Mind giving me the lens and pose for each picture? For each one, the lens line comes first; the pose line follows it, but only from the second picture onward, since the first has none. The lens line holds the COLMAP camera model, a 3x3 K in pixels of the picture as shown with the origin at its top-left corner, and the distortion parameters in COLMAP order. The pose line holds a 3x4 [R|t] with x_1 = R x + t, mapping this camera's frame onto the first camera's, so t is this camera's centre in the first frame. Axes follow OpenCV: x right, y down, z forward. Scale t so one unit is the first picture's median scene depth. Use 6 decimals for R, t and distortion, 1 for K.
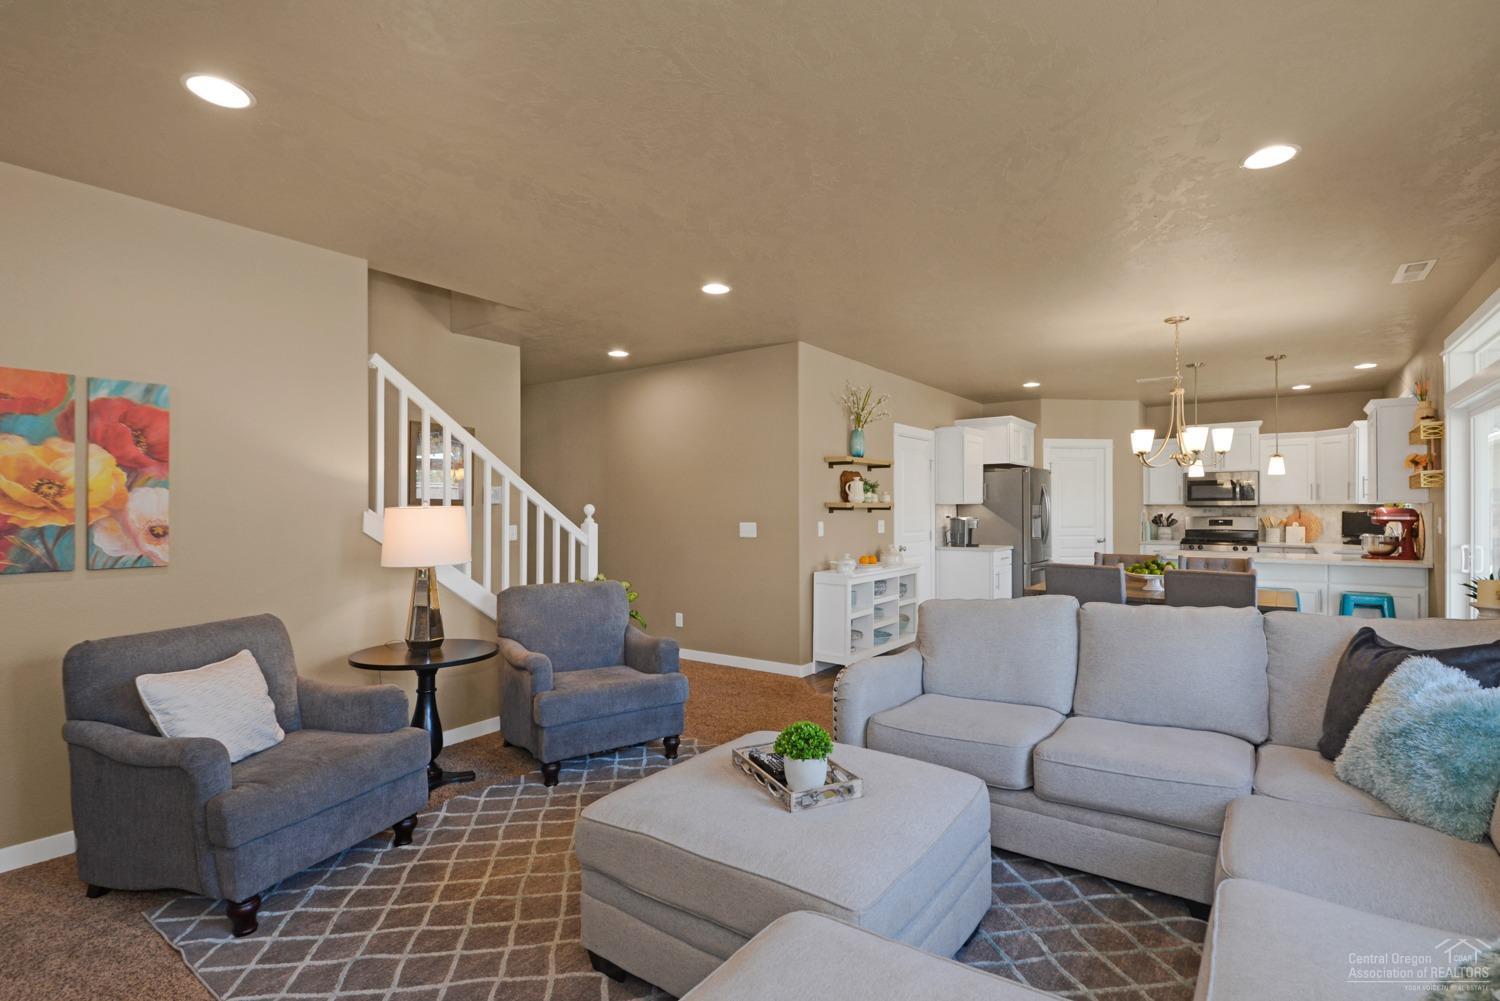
lens RADIAL K [[690.7, 0, 750.0], [0, 690.7, 500.5], [0, 0, 1]] dist [0.021933, -0.020823]
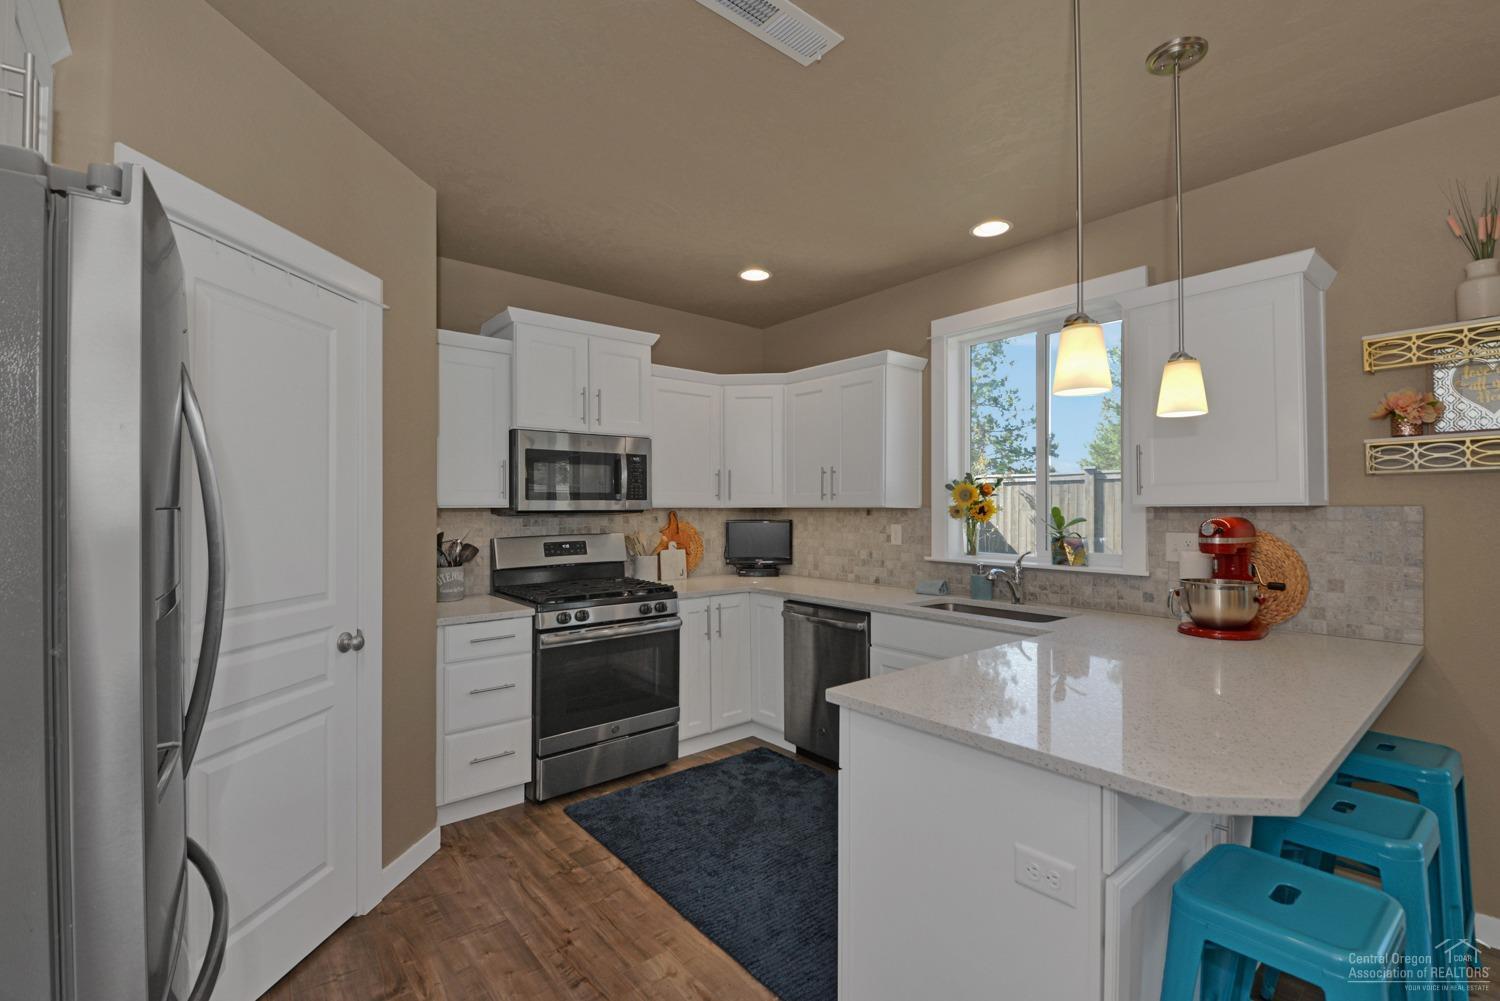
lens RADIAL K [[650.2, 0, 750.0], [0, 650.2, 500.5], [0, 0, 1]] dist [0.000671, 0.000101]
pose [[0.243881, 0.009095, 0.969762, 0.314011], [-0.013305, 0.999893, -0.006031, 0.002059], [-0.969714, -0.011432, 0.243976, 0.818653]]
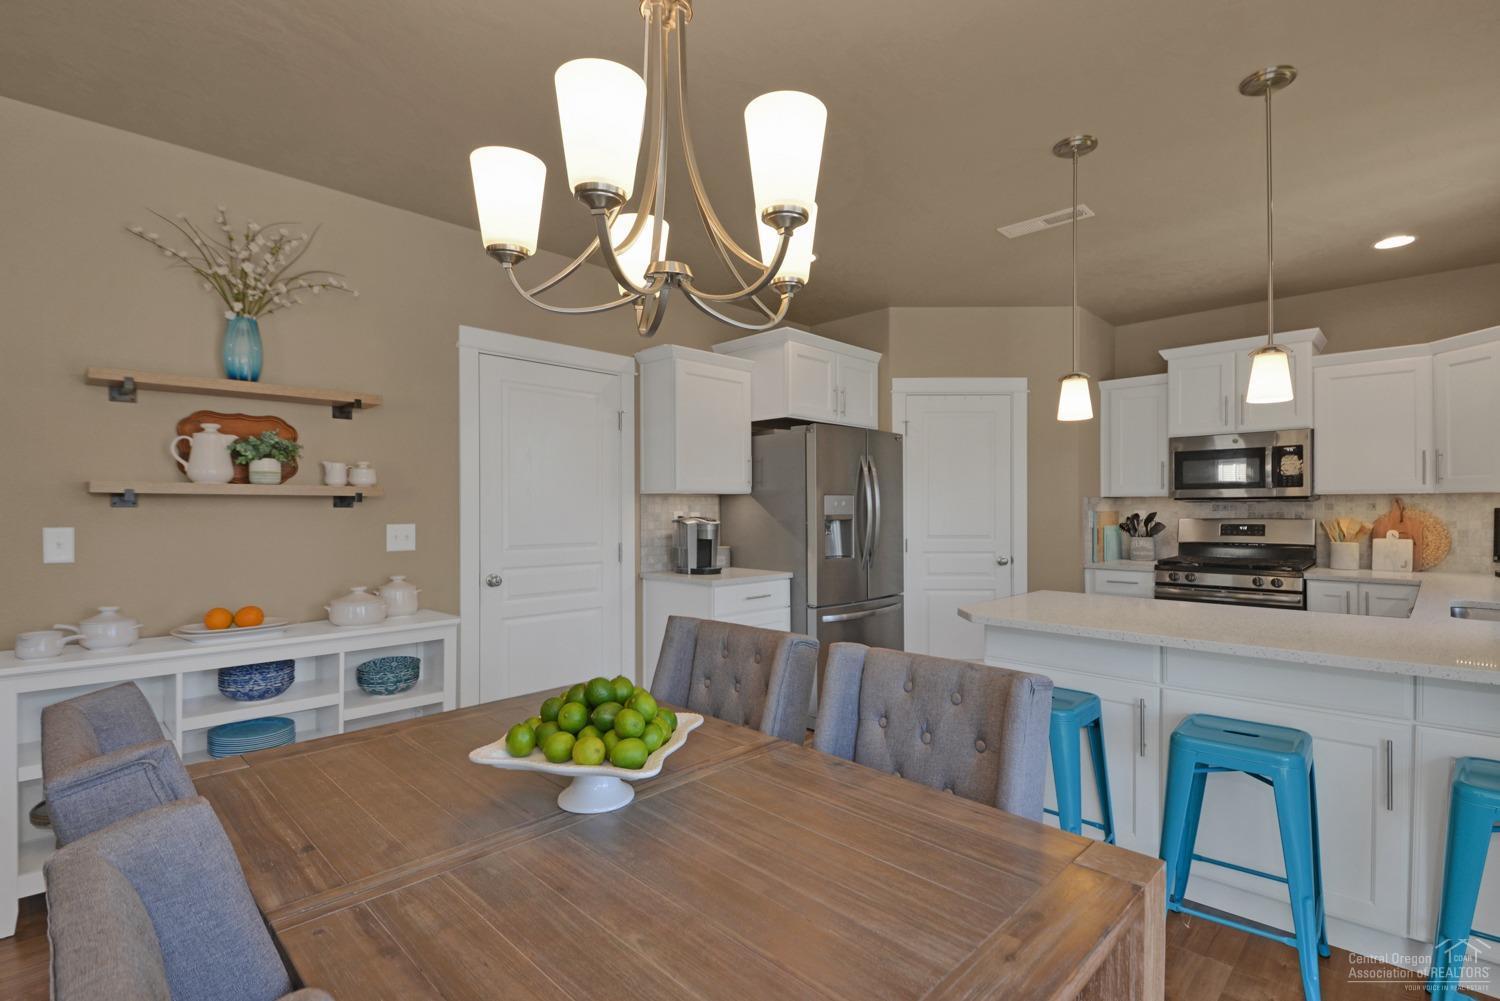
lens RADIAL K [[690.7, 0, 750.0], [0, 690.7, 500.5], [0, 0, 1]] dist [0.021933, -0.020823]
pose [[0.990730, -0.001265, -0.135837, 0.393967], [0.000999, 0.999997, -0.002023, 0.010596], [0.135840, 0.001868, 0.990729, 0.442123]]
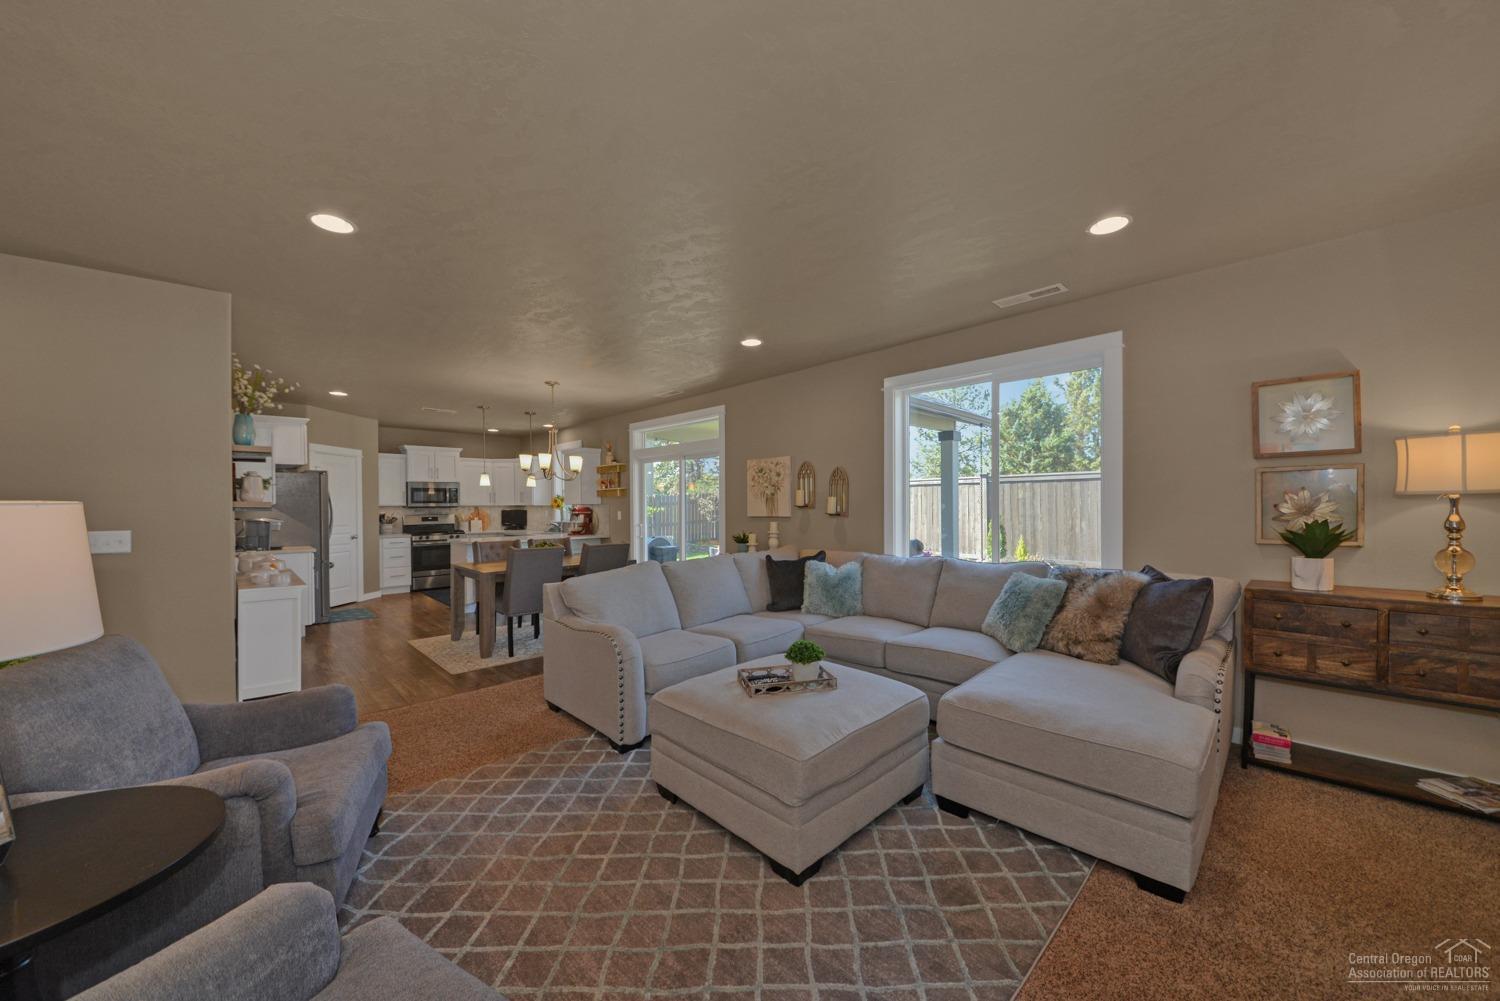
lens RADIAL K [[530.0, 0, 750.0], [0, 530.0, 500.5], [0, 0, 1]] dist [0.000568, 0.000064]
pose [[0.162386, 0.006109, 0.986708, -0.258967], [-0.005536, 0.999971, -0.005280, -0.002745], [-0.986712, -0.004605, 0.162416, 0.220713]]
